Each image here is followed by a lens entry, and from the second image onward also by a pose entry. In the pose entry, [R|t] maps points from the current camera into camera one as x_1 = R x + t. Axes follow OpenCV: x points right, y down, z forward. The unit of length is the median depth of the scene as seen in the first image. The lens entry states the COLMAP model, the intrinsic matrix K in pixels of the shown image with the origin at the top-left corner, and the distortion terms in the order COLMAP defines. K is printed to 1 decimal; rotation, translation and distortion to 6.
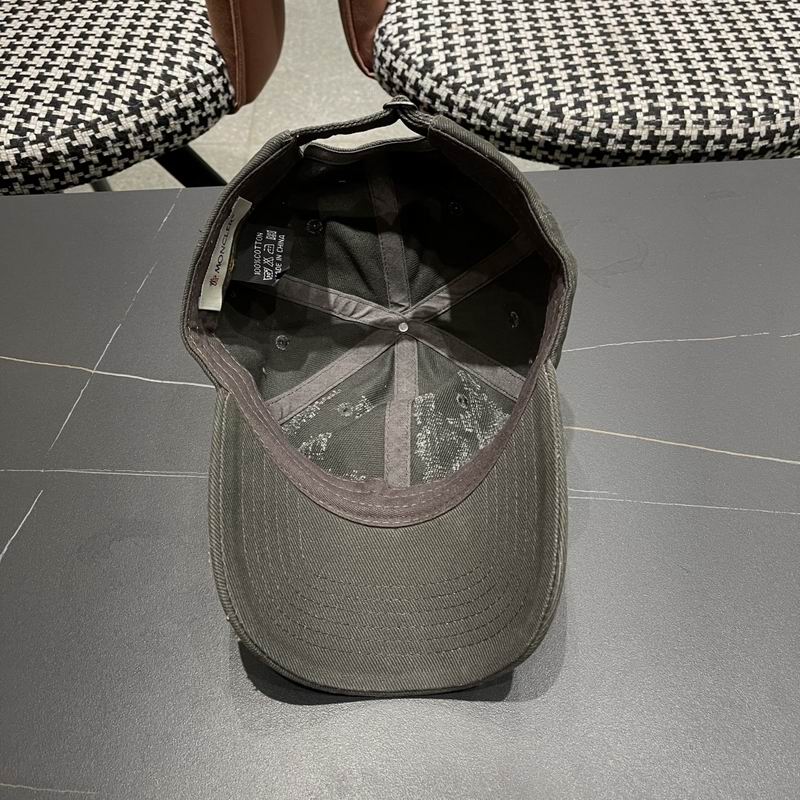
lens RADIAL K [[820.9, 0, 405.2], [0, 820.9, 397.6], [0, 0, 1]] dist [0.018148, 0.000000]
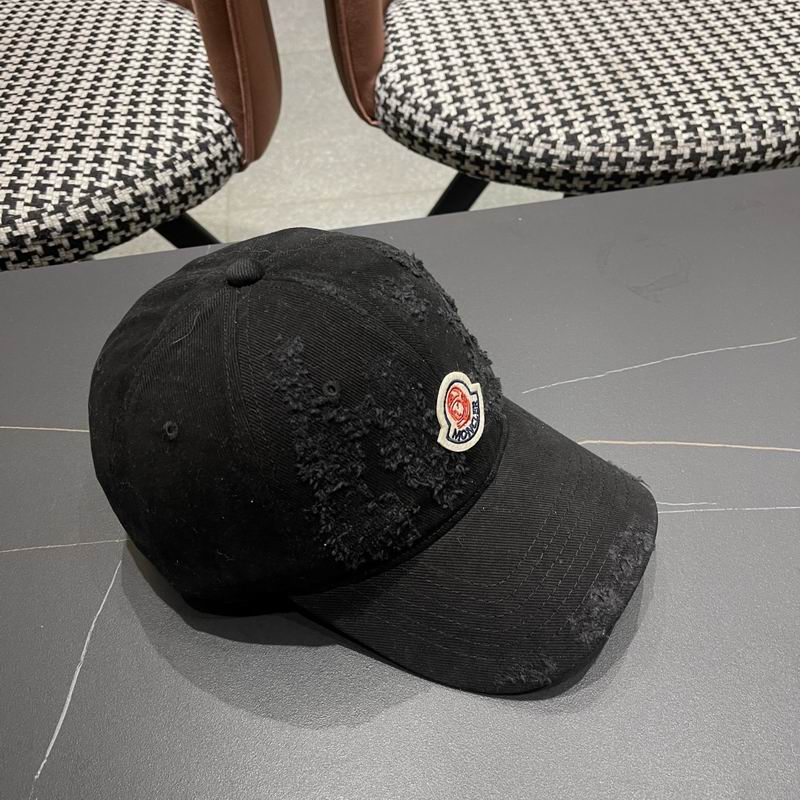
lens RADIAL K [[820.9, 0, 401.6], [0, 820.9, 408.3], [0, 0, 1]] dist [0.018148, 0.000000]
pose [[0.994438, -0.094875, 0.045725, -0.099411], [0.097476, 0.993519, -0.058460, 0.017508], [-0.039882, 0.062592, 0.997242, 0.022007]]
